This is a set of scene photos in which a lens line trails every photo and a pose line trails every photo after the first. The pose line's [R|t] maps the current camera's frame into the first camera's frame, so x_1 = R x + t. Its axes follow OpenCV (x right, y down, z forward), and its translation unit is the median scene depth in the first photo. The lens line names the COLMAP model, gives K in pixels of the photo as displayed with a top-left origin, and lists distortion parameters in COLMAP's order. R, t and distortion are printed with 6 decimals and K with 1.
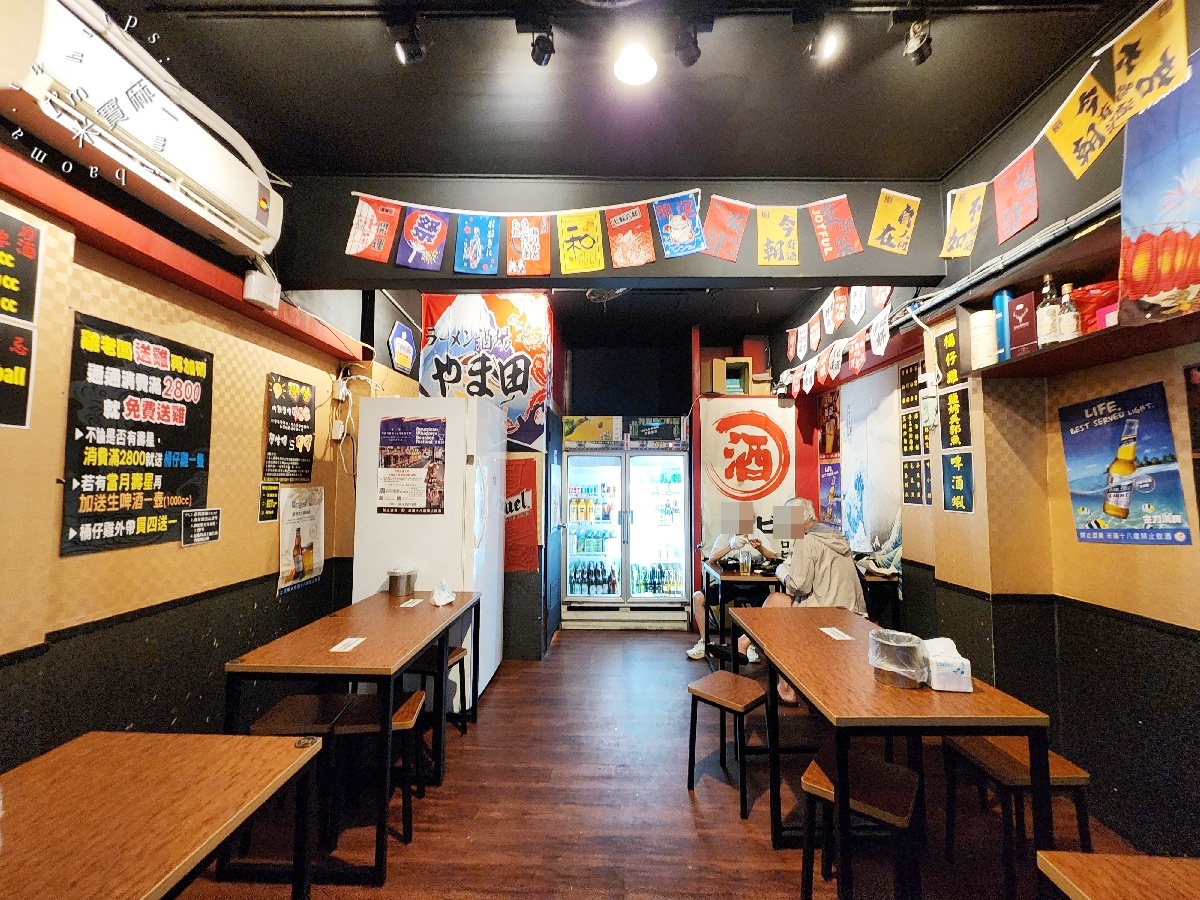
lens RADIAL K [[486.5, 0, 600.0], [0, 486.5, 450.0], [0, 0, 1]] dist [-0.000097, -0.000058]
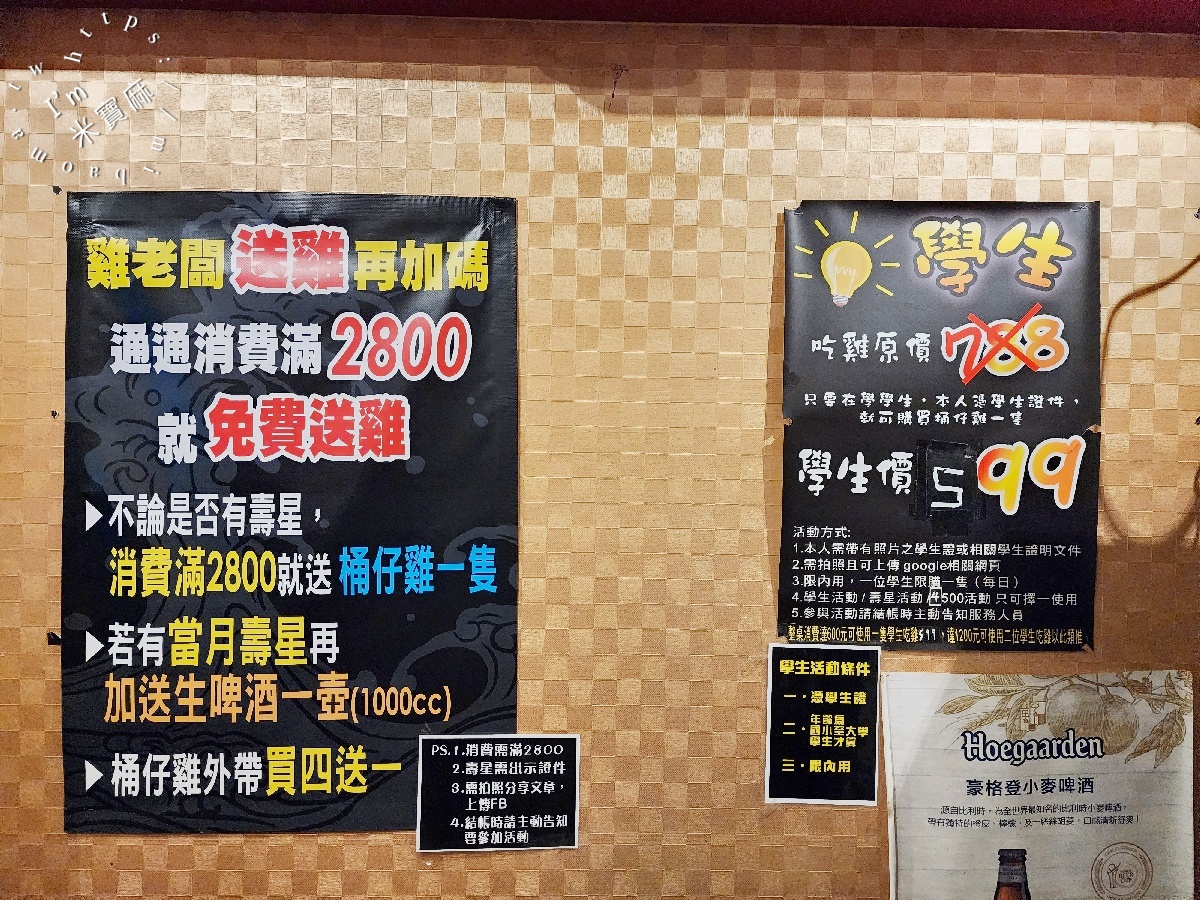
lens RADIAL K [[810.7, 0, 600.0], [0, 810.7, 450.0], [0, 0, 1]] dist [0.025818, -0.003678]
pose [[0.037532, -0.002164, -0.999293, -0.357522], [0.054078, 0.998537, -0.000131, -0.053296], [0.997831, -0.054035, 0.037595, 1.176501]]
